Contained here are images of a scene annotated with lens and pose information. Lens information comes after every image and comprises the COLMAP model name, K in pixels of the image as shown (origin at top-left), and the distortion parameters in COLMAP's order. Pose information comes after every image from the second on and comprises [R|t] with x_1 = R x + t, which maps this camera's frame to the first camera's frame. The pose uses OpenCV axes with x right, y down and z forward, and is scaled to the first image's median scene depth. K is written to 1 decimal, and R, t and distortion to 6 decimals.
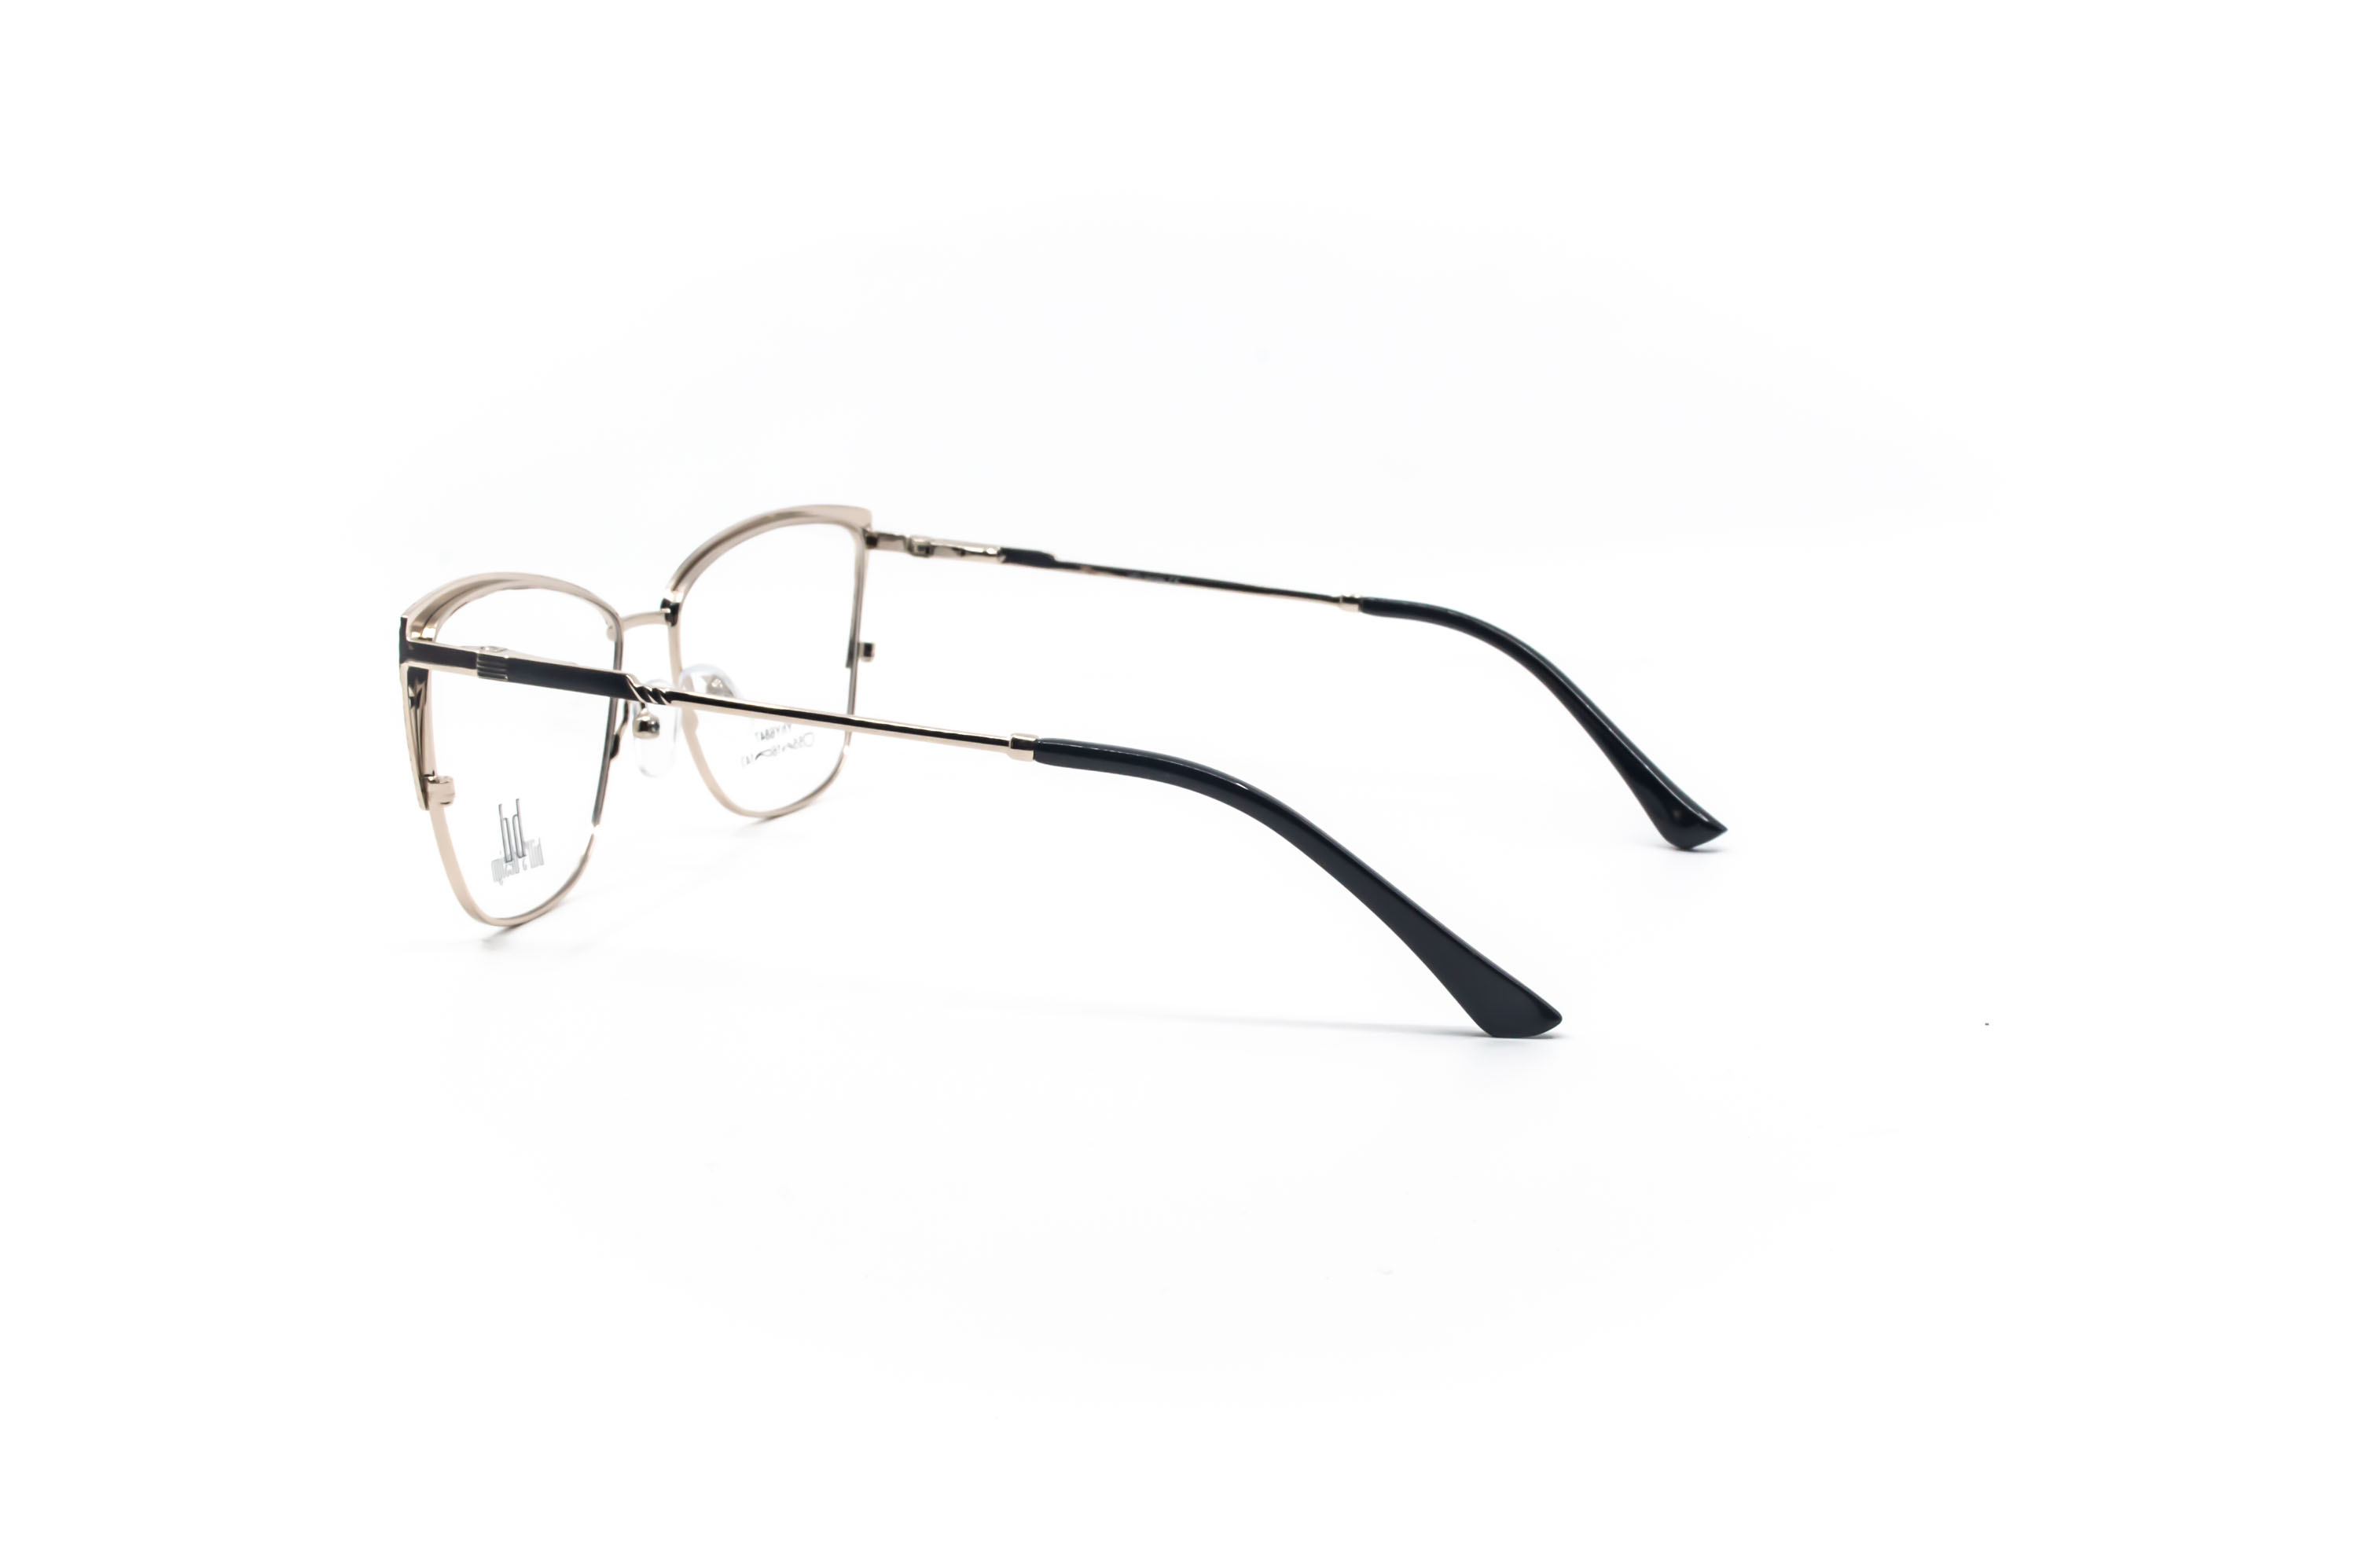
lens RADIAL K [[3134.7, 0, 1167.5], [0, 3134.7, 787.4], [0, 0, 1]] dist [-0.037640, 0.000000]
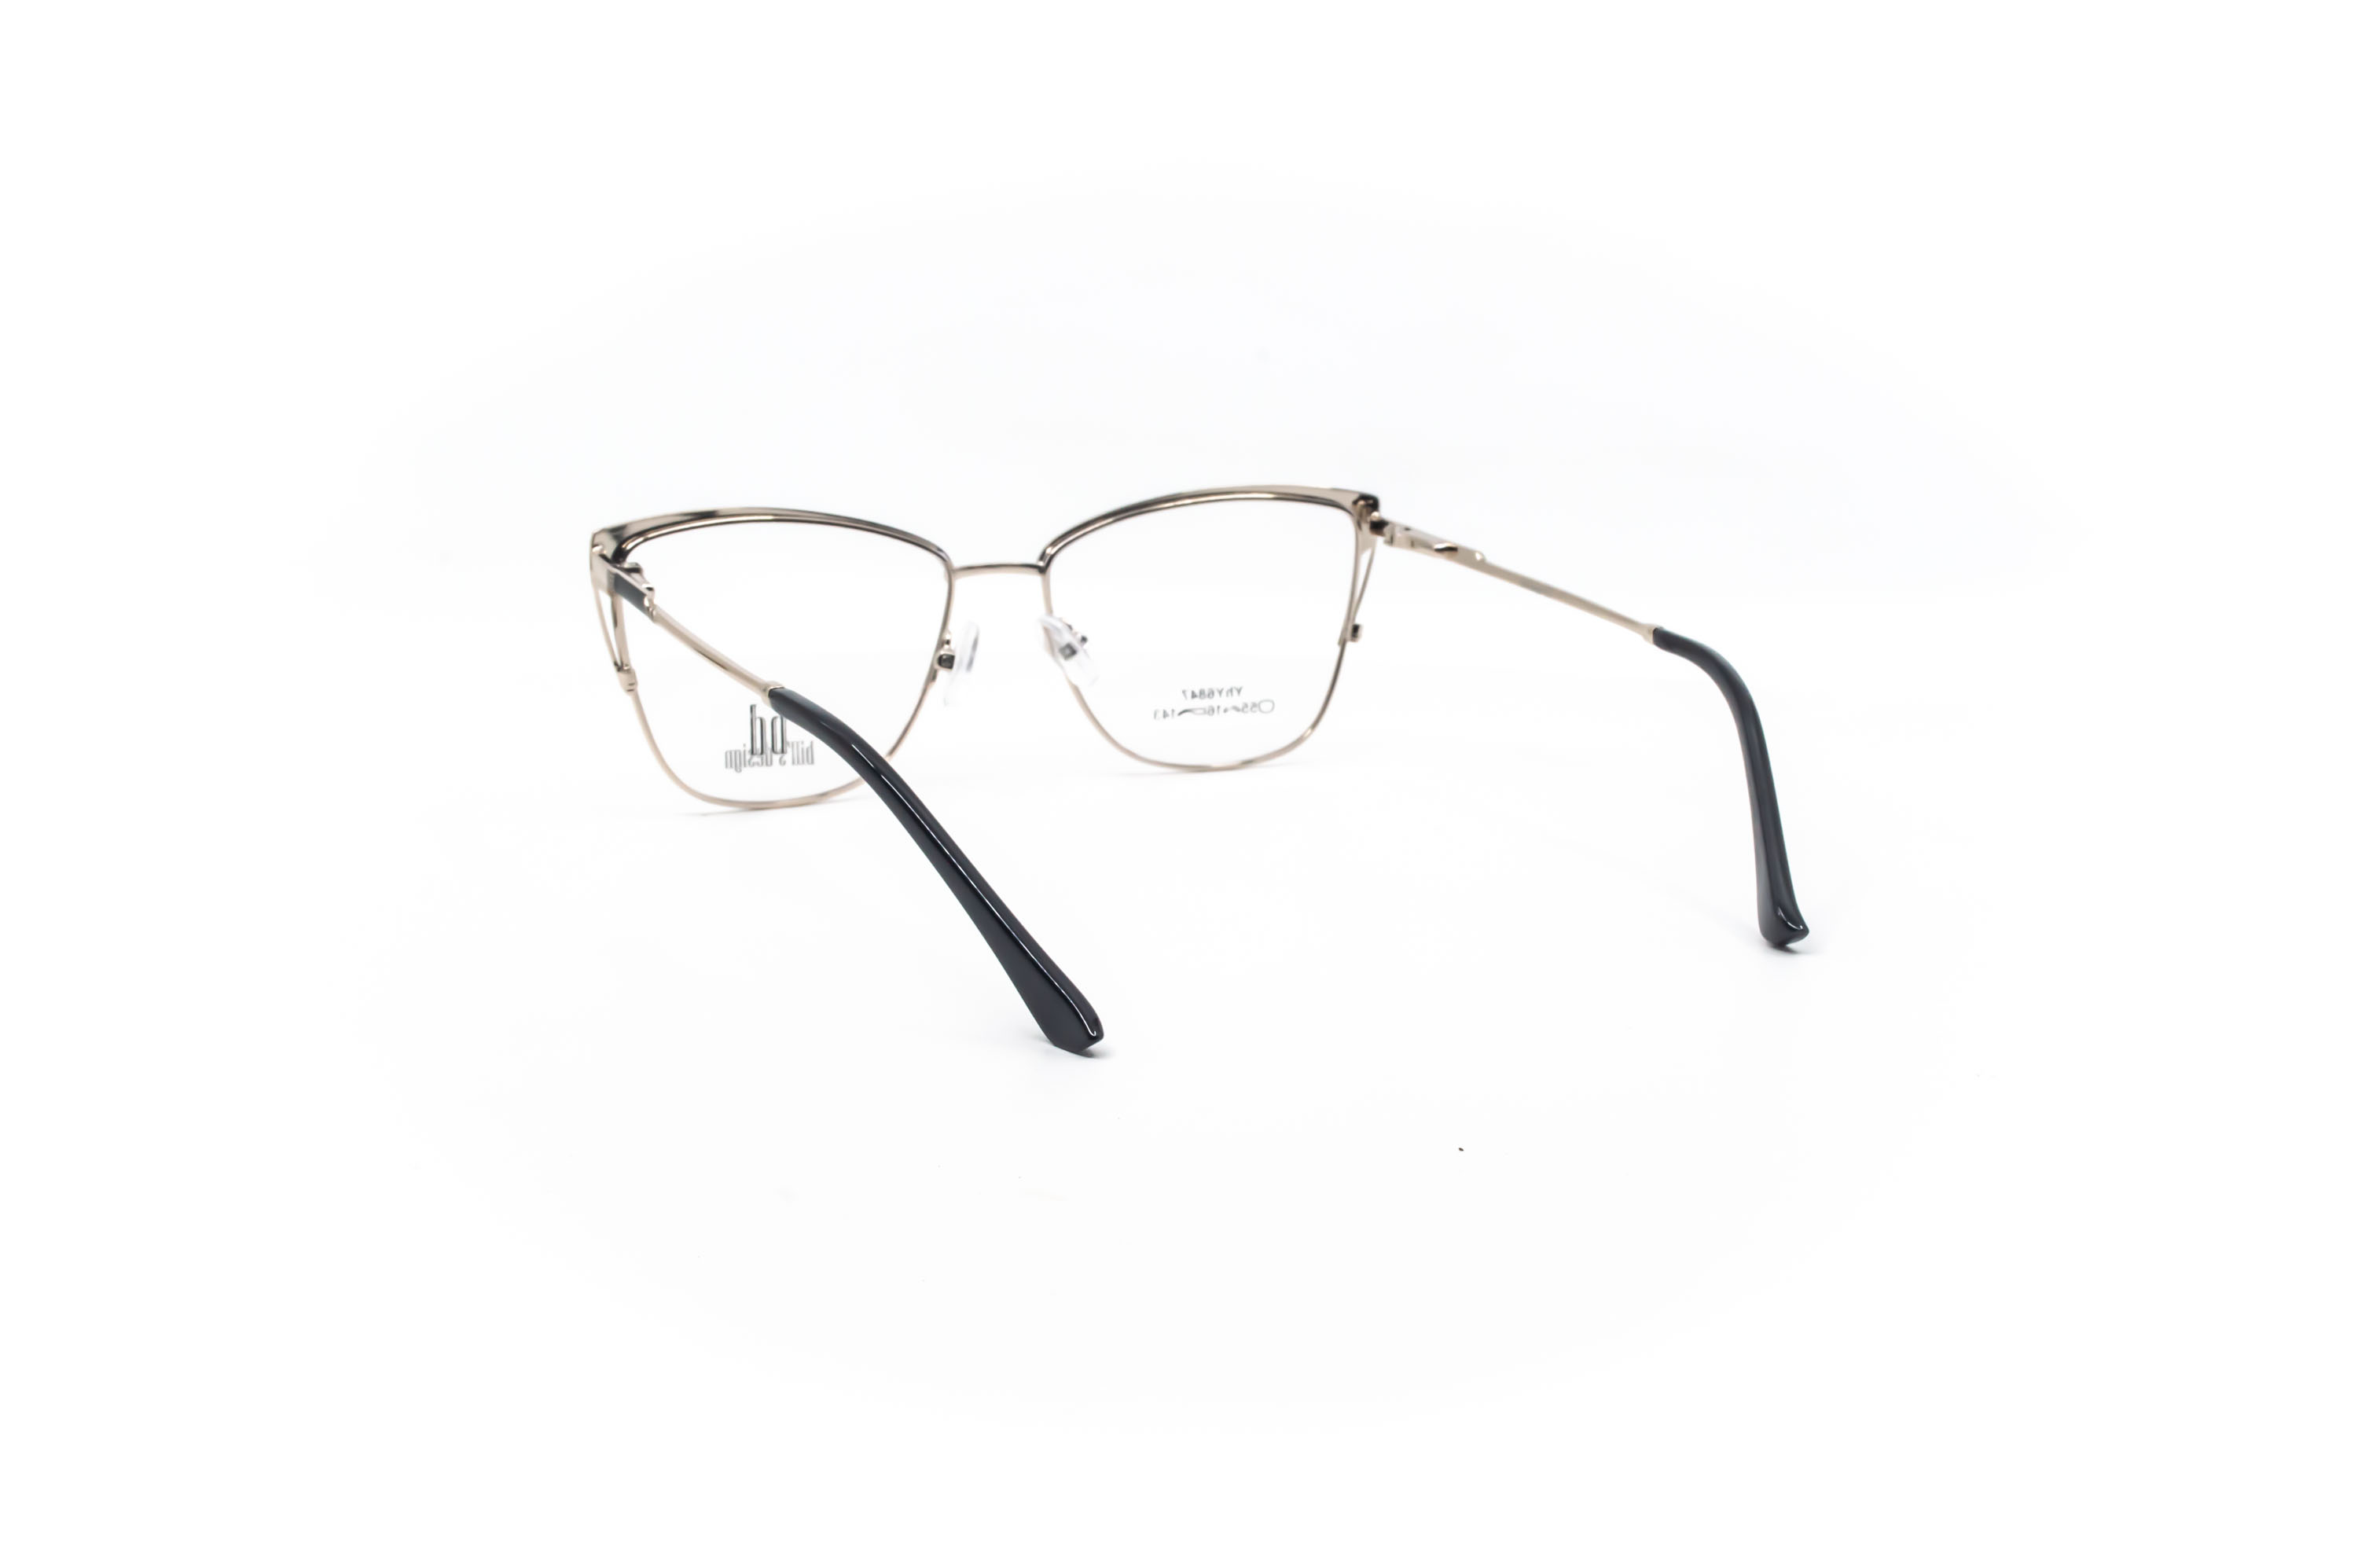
lens RADIAL K [[3134.7, 0, 1184.5], [0, 3134.7, 777.4], [0, 0, 1]] dist [-0.037640, 0.000000]
pose [[0.707257, 0.146597, -0.691590, 0.684365], [-0.144441, 0.987592, 0.061628, -0.060424], [0.692043, 0.056307, 0.719656, 0.257510]]
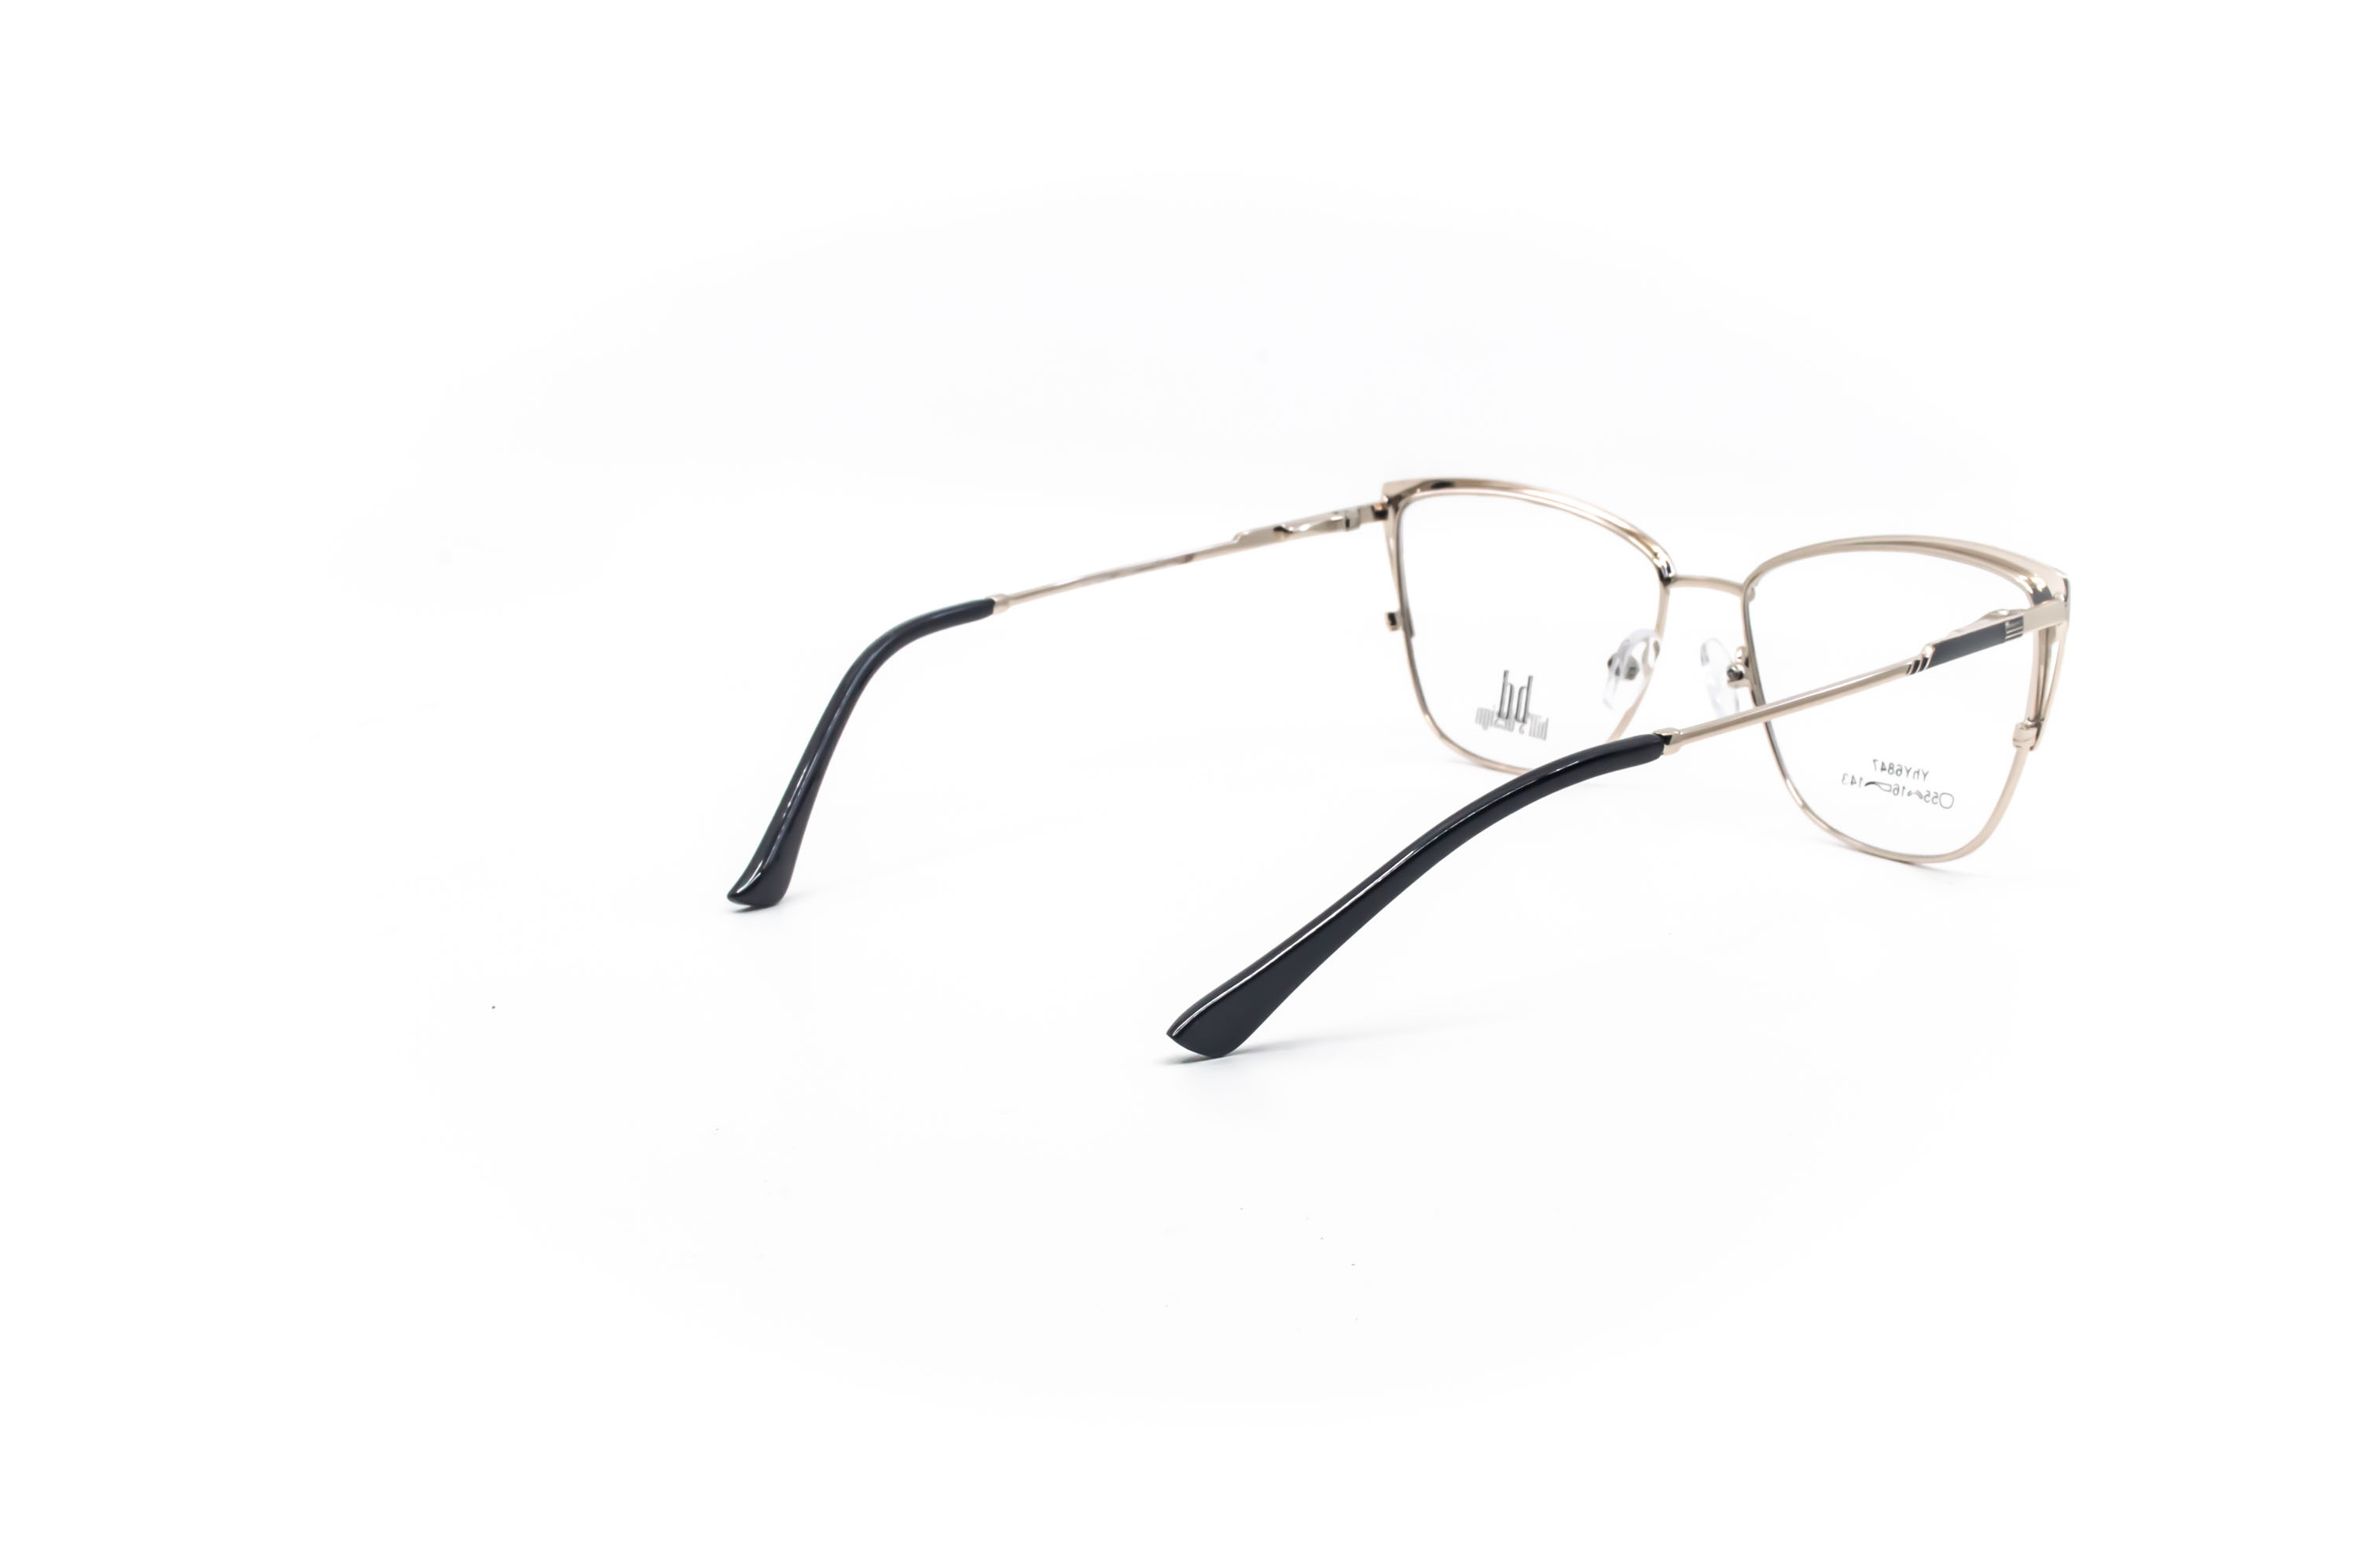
lens RADIAL K [[3134.7, 0, 1190.6], [0, 3134.7, 778.9], [0, 0, 1]] dist [-0.037640, 0.000000]
pose [[-0.492039, 0.170232, -0.853768, 0.869753], [-0.183566, 0.938359, 0.292891, -0.280316], [0.851000, 0.300837, -0.430460, 1.374899]]
